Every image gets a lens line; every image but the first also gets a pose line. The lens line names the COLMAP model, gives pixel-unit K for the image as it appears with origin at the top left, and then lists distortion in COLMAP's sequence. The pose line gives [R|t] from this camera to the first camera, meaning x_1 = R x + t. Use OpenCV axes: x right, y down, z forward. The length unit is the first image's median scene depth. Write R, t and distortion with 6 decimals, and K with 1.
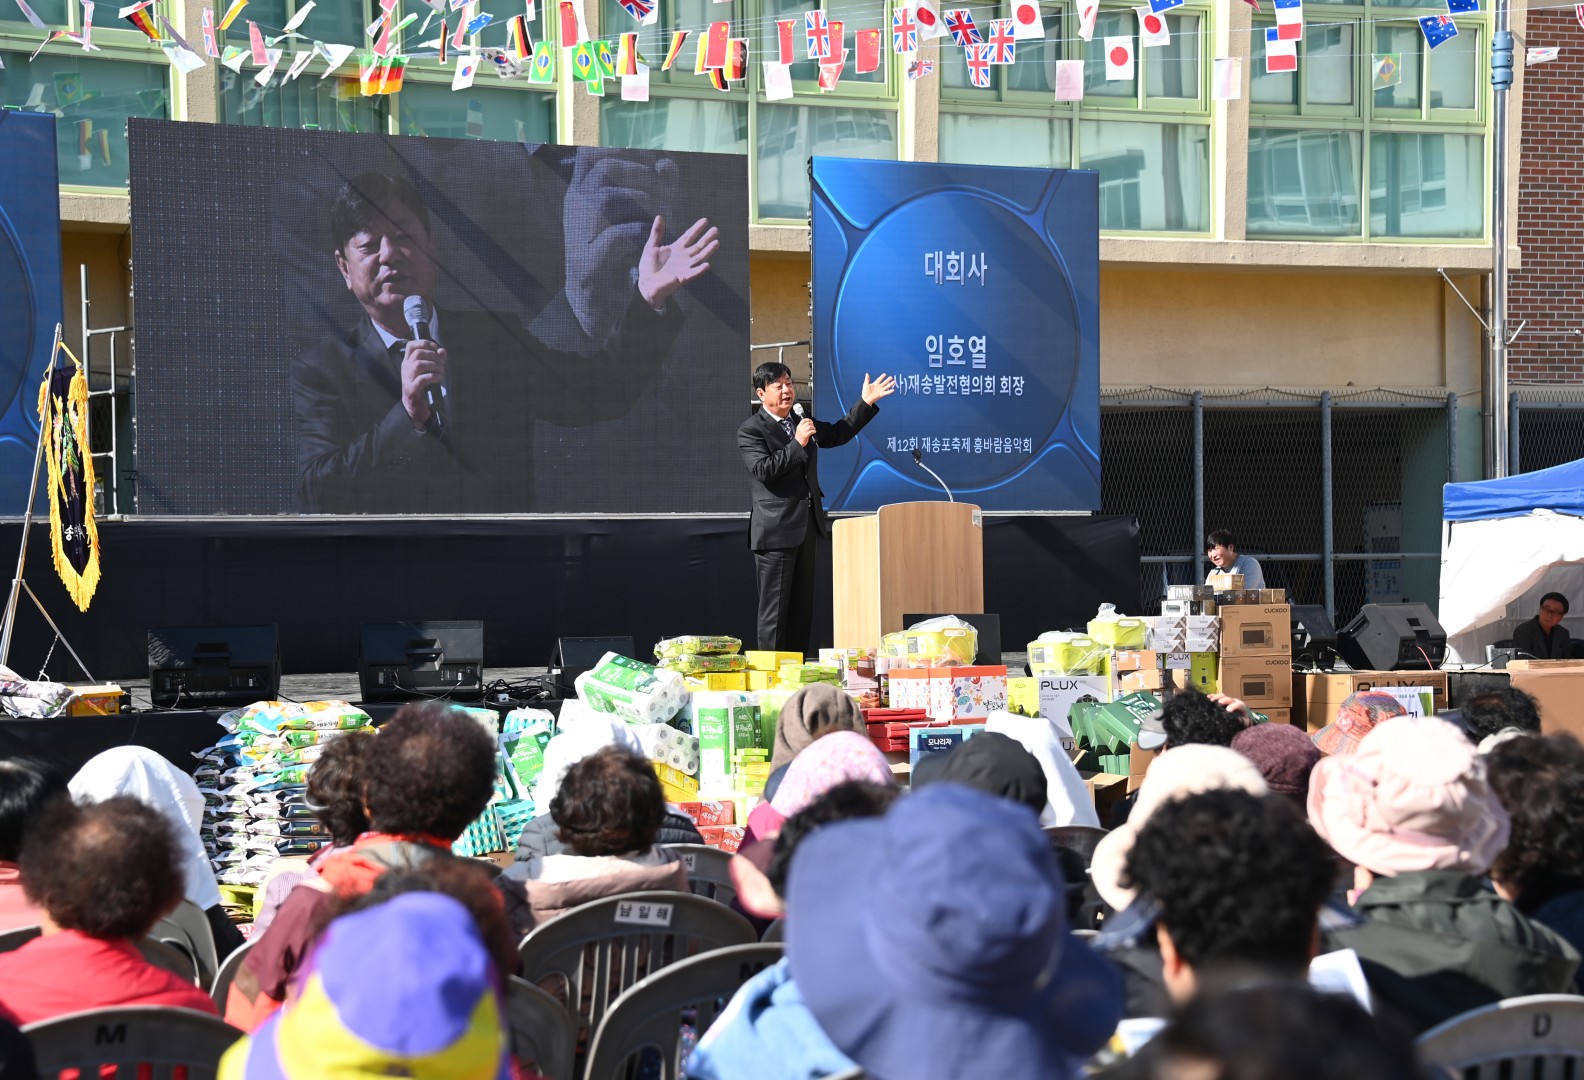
lens RADIAL K [[3772.2, 0, 757.8], [0, 3772.2, 540.6], [0, 0, 1]] dist [0.536129, 0.000000]
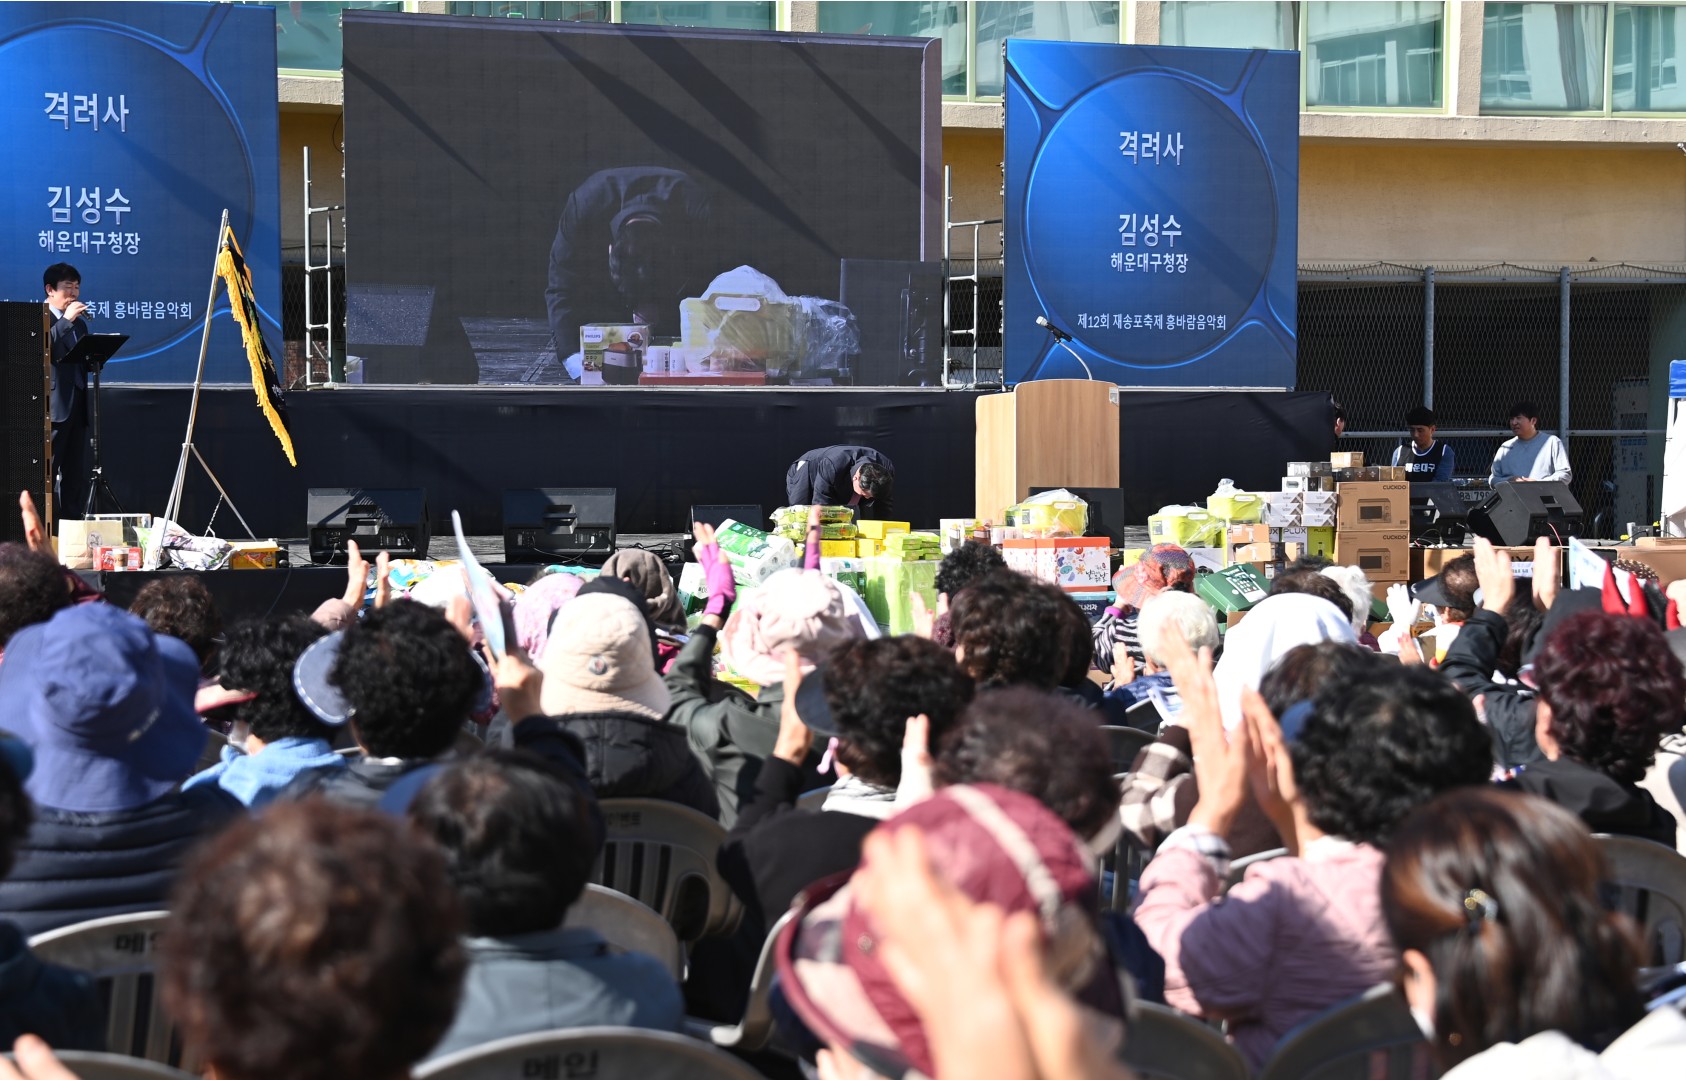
lens RADIAL K [[3897.5, 0, 761.3], [0, 3897.5, 525.4], [0, 0, 1]] dist [0.412245, 0.000000]
pose [[0.994616, 0.014133, -0.102659, 0.075288], [-0.010930, 0.999438, 0.031696, -0.003439], [0.103049, -0.030403, 0.994212, -0.085524]]
